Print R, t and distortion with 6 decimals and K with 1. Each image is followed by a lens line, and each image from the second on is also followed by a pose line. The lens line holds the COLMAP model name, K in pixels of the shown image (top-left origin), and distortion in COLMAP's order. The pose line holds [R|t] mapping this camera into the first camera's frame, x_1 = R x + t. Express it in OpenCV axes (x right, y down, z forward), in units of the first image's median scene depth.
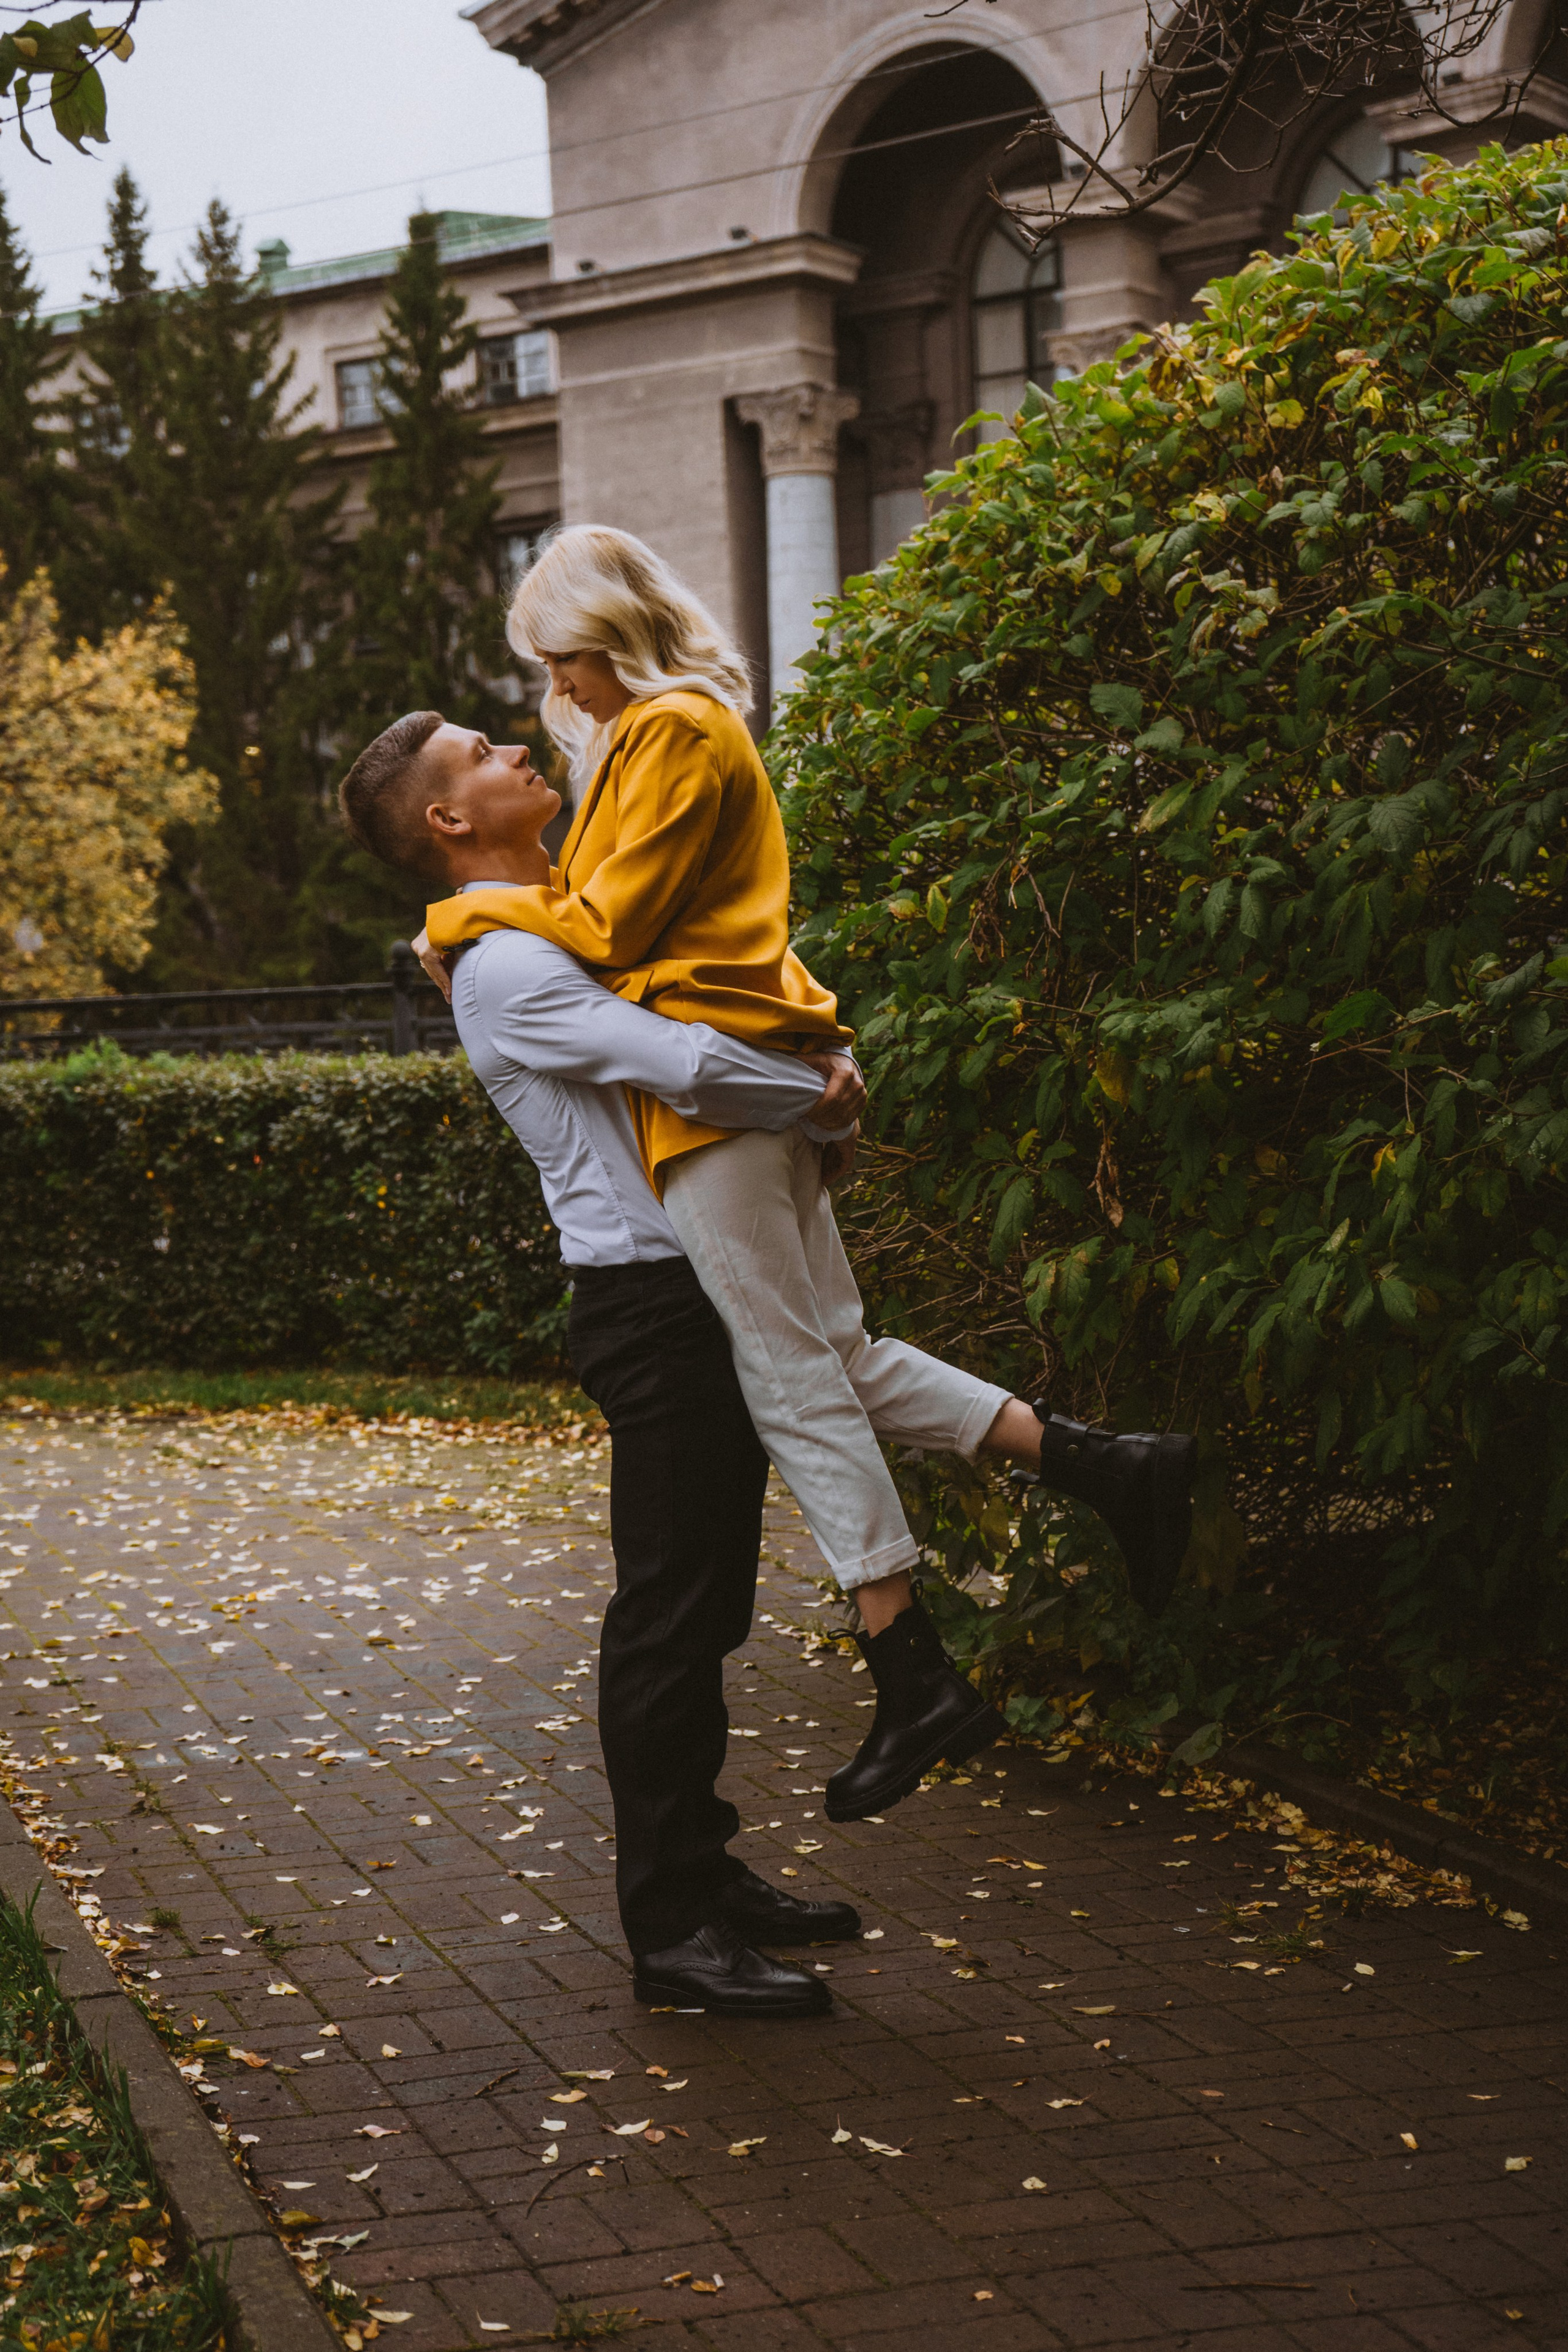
lens RADIAL K [[3742.2, 0, 794.3], [0, 3742.2, 1182.7], [0, 0, 1]] dist [0.383103, 0.000000]
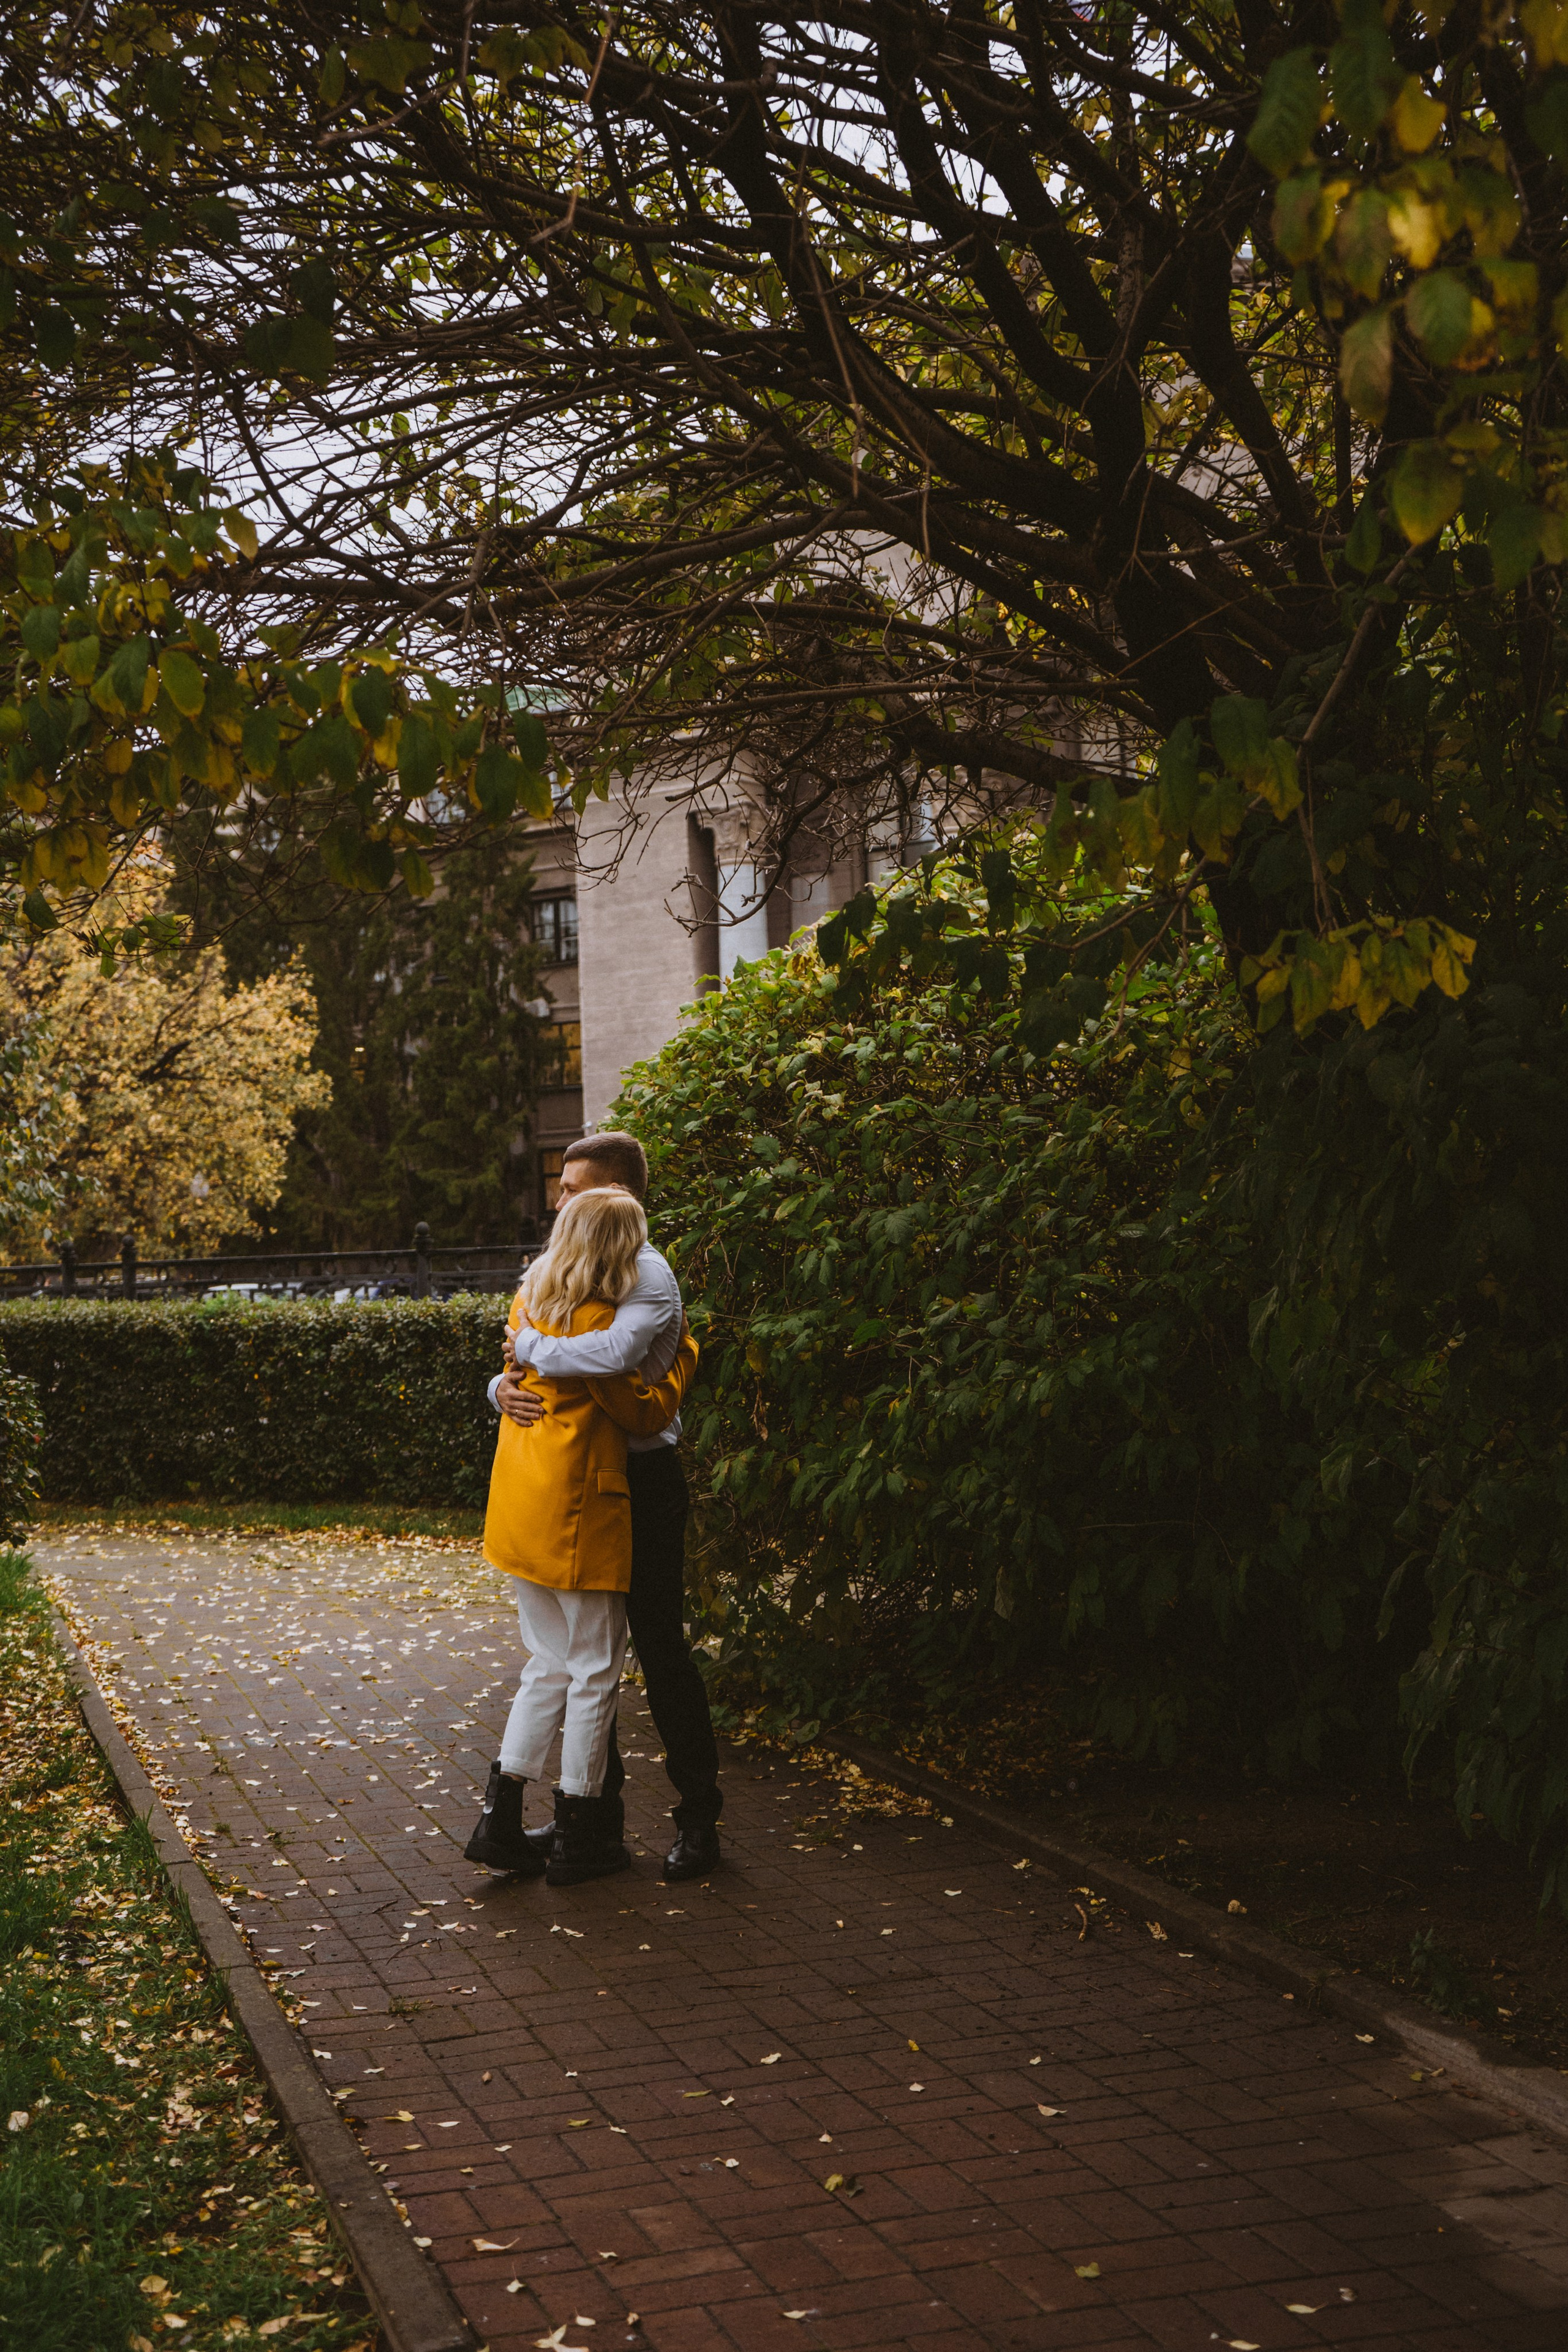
lens RADIAL K [[2702.0, 0, 773.3], [0, 2702.0, 1164.3], [0, 0, 1]] dist [0.110738, 0.000000]
pose [[0.999964, 0.001176, 0.008412, 0.059502], [-0.000598, 0.997660, -0.068375, -0.023499], [-0.008473, 0.068367, 0.997624, -0.219930]]
